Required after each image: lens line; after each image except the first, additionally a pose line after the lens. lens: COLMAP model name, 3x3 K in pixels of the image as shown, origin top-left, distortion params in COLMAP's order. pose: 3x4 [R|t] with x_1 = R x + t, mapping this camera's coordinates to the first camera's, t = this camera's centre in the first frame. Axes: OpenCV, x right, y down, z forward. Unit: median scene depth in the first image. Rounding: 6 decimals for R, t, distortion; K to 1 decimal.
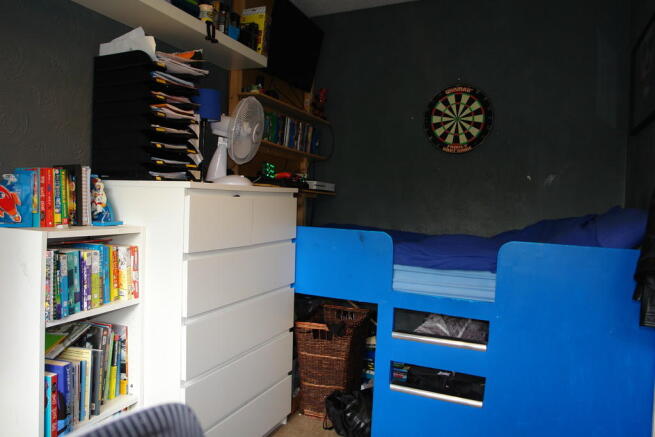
lens RADIAL K [[456.6, 0, 325.6], [0, 456.6, 215.7], [0, 0, 1]] dist [-0.078232, 0.006335]
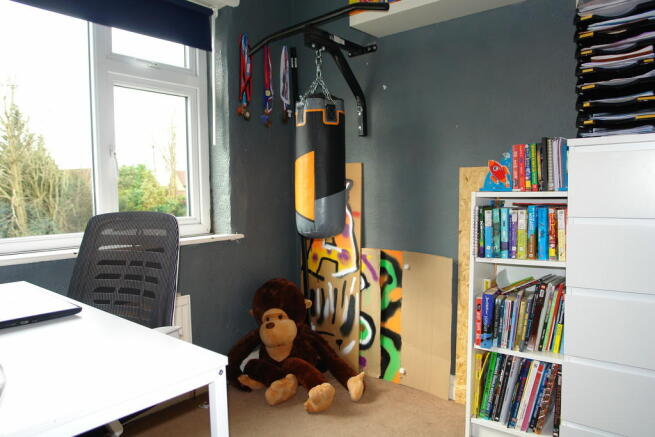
lens RADIAL K [[456.6, 0, 325.6], [0, 456.6, 215.7], [0, 0, 1]] dist [-0.078232, 0.006335]
pose [[-0.278093, 0.033255, -0.959978, 0.755266], [-0.020176, 0.998978, 0.040450, 0.054098], [0.960342, 0.030618, -0.277138, 0.823376]]
